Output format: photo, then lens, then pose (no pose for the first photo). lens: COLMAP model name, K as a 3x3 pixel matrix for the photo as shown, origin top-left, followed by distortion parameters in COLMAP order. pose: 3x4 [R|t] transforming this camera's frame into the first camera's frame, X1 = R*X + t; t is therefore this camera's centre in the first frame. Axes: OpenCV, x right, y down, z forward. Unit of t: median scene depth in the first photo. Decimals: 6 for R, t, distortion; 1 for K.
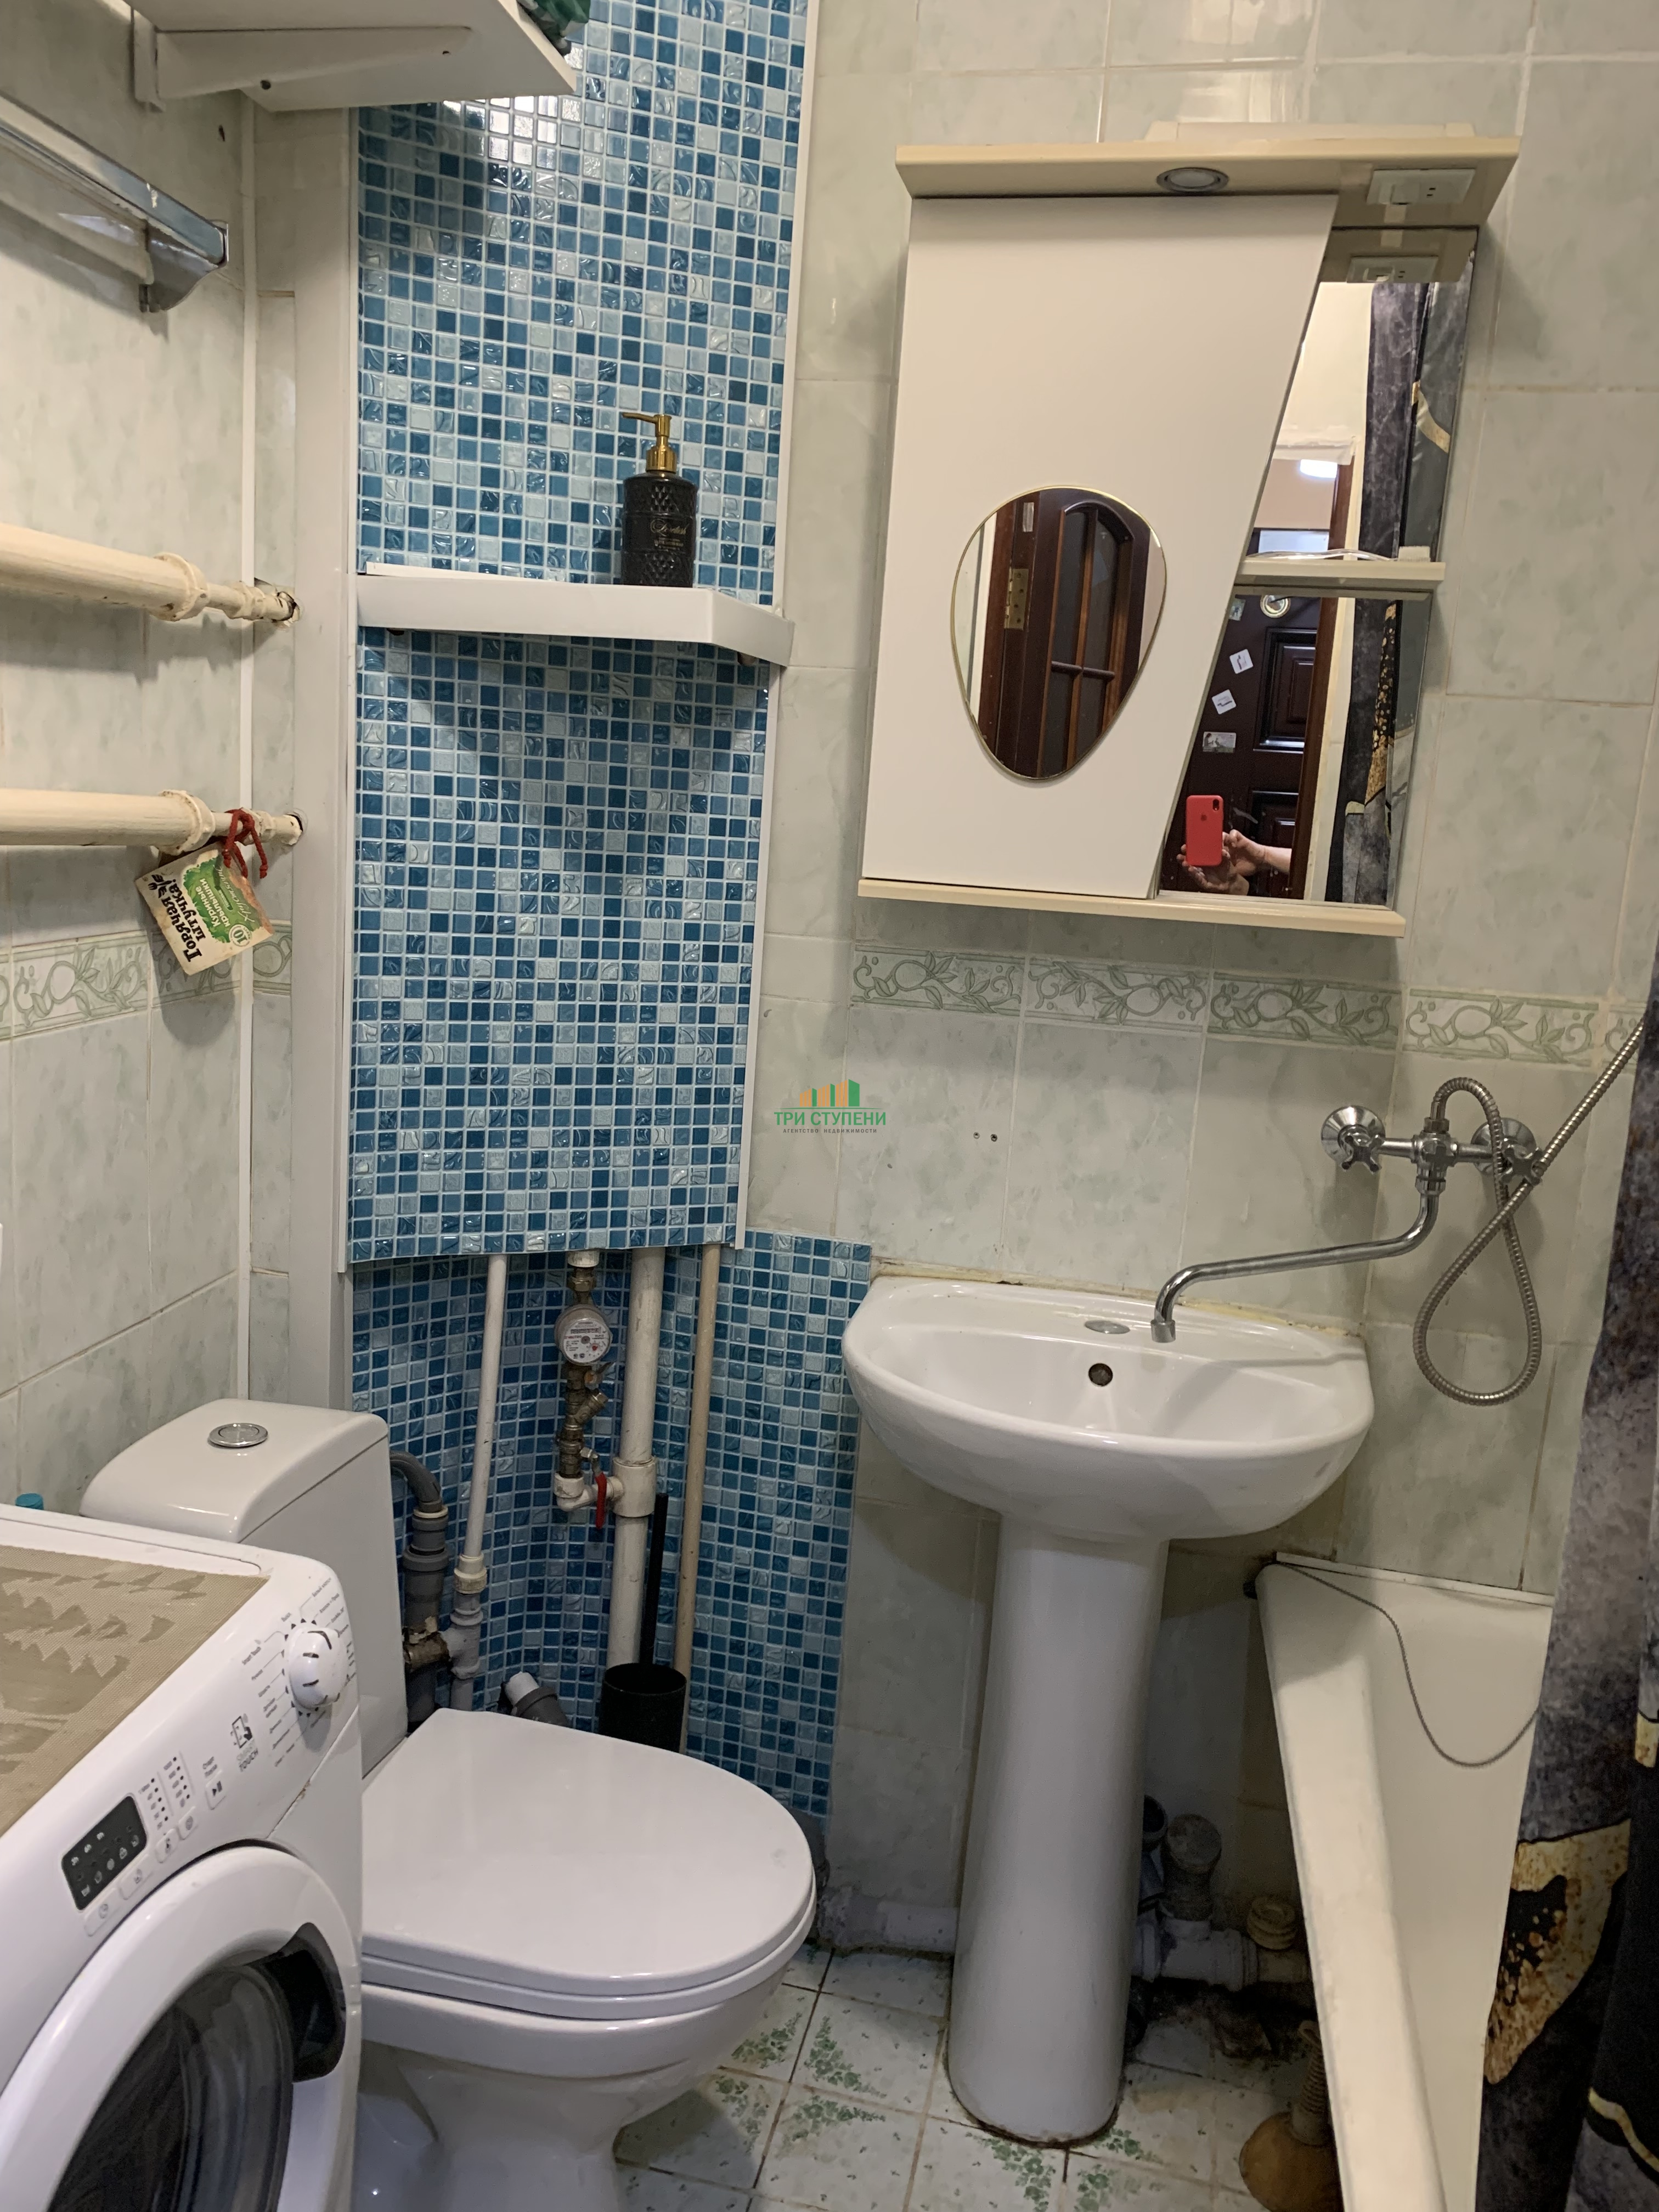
lens RADIAL K [[1700.6, 0, 829.5], [0, 1700.6, 1106.0], [0, 0, 1]] dist [0.087952, -0.125745]
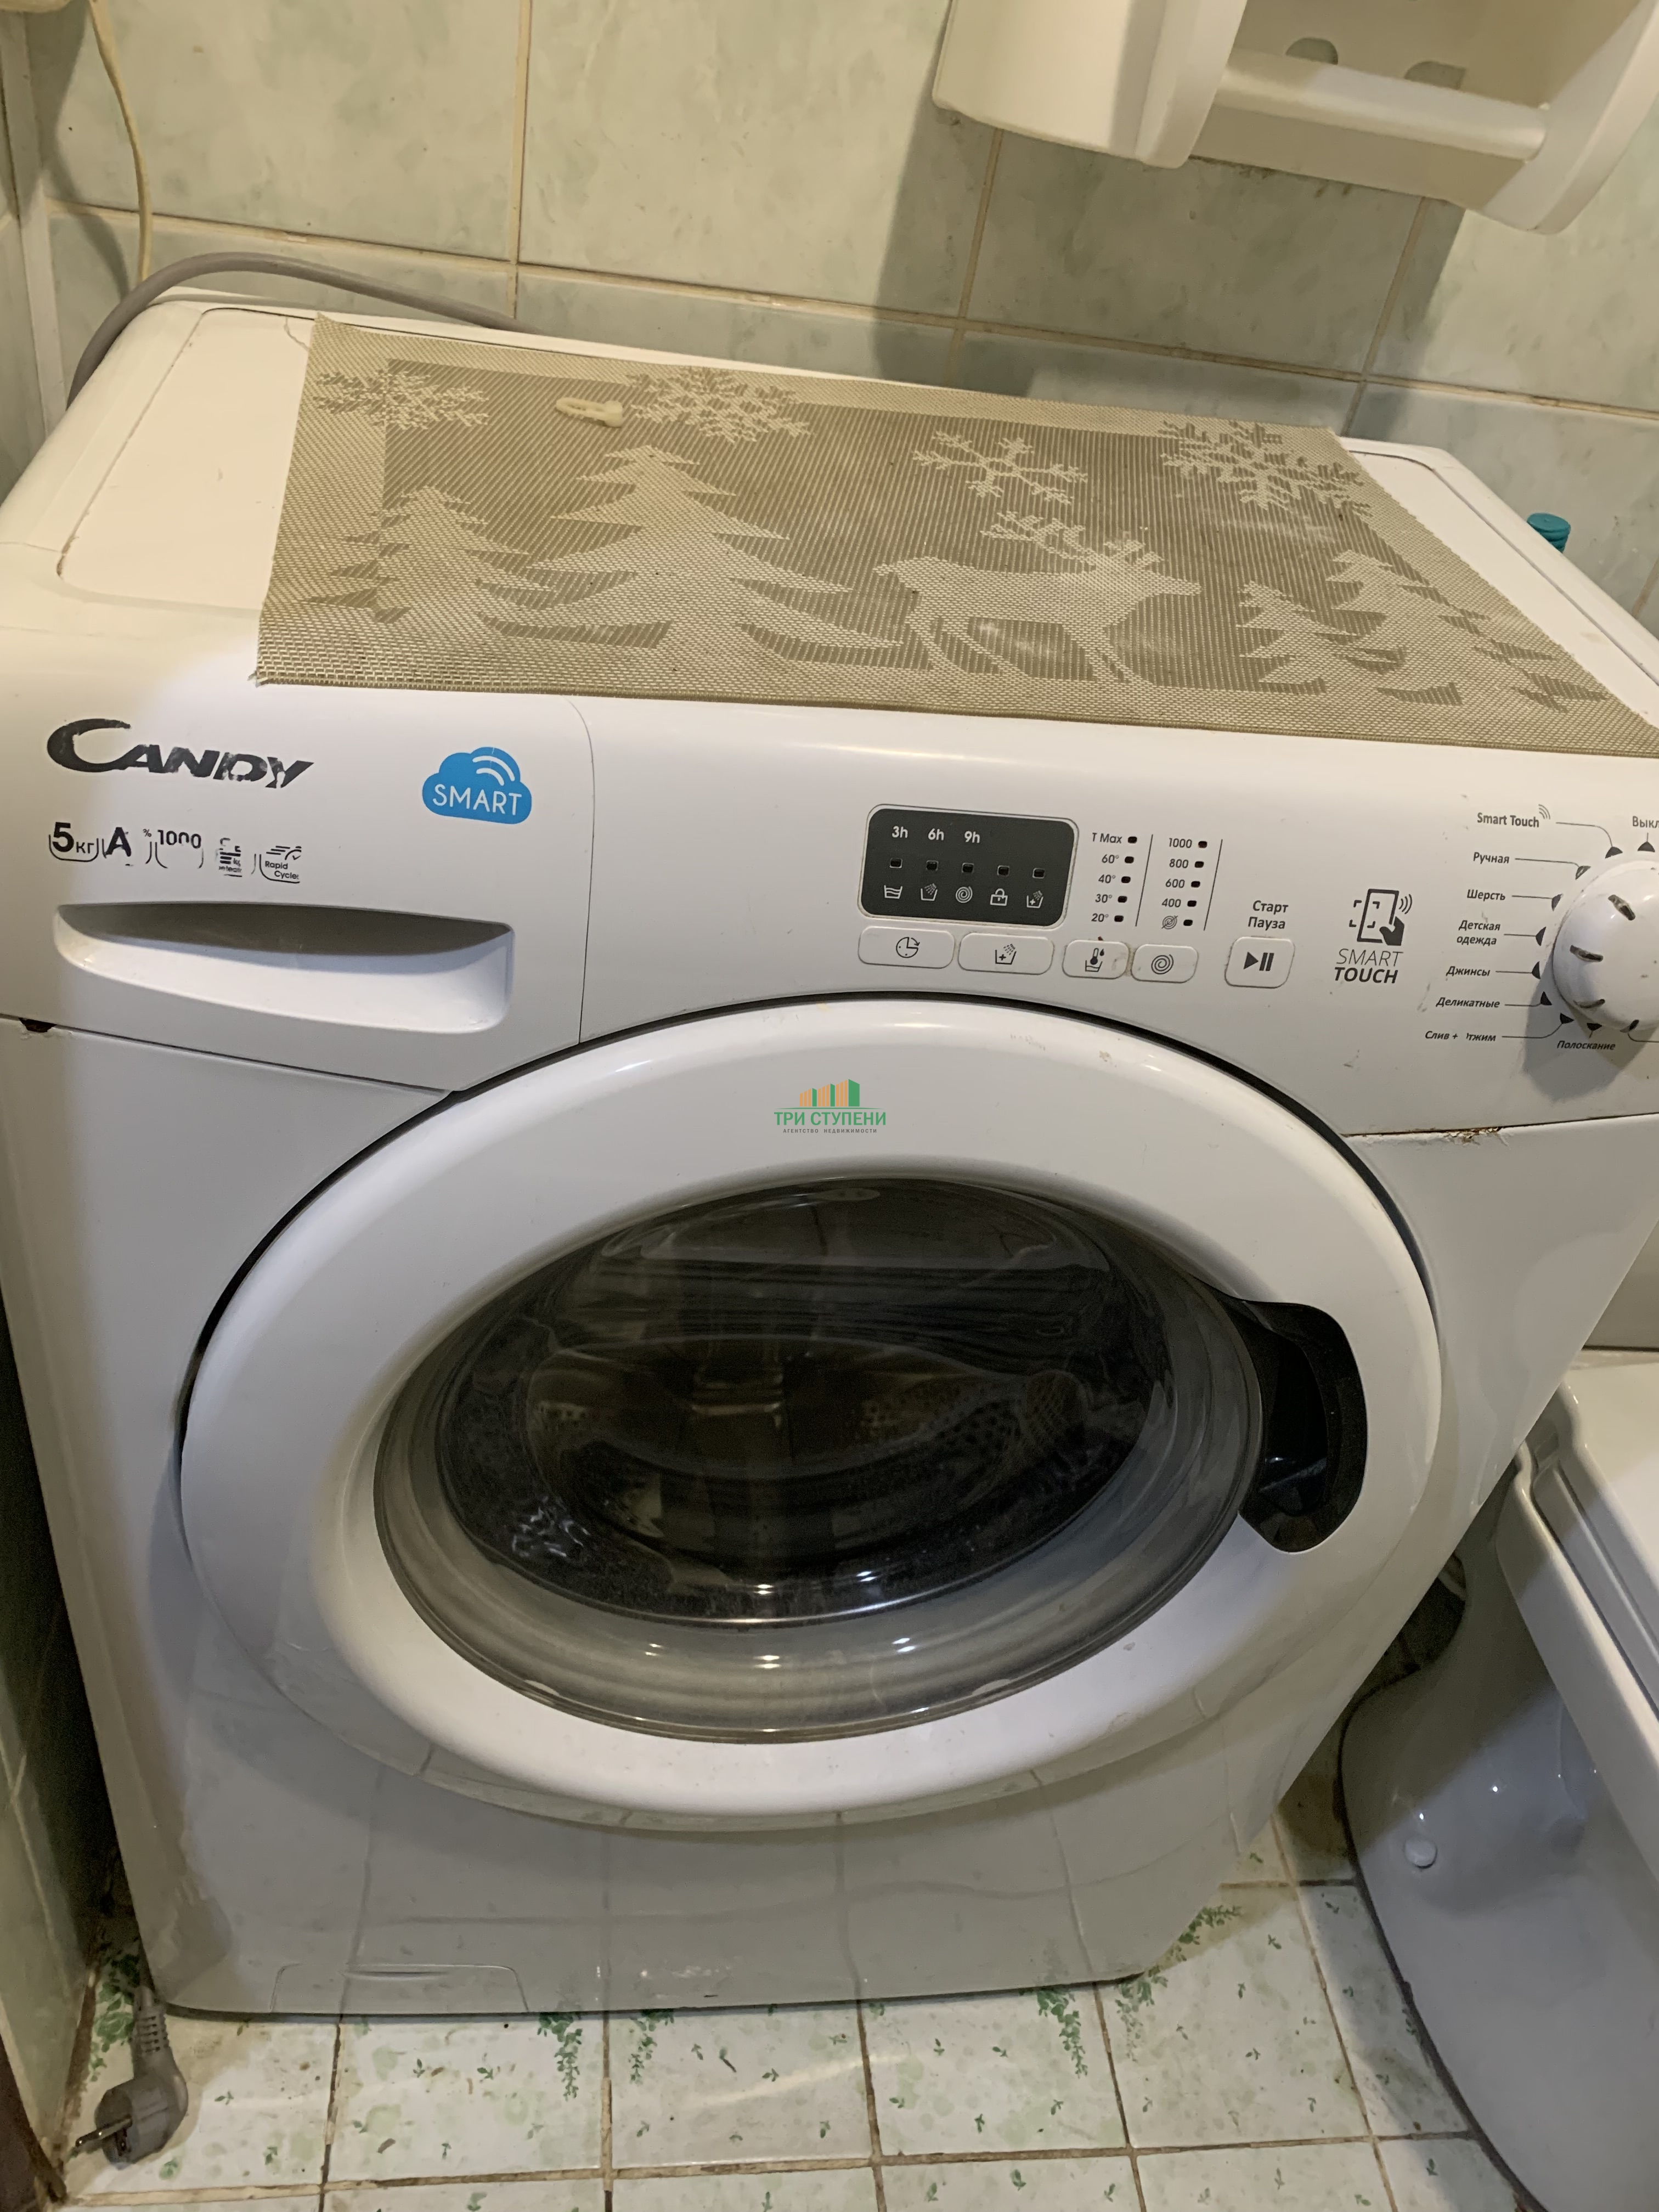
lens RADIAL K [[1700.6, 0, 829.5], [0, 1700.6, 1106.0], [0, 0, 1]] dist [0.087952, -0.125745]
pose [[0.338770, 0.584509, -0.737282, 0.003033], [-0.320377, 0.808452, 0.493724, 0.212761], [0.884643, 0.068949, 0.461142, 0.633201]]
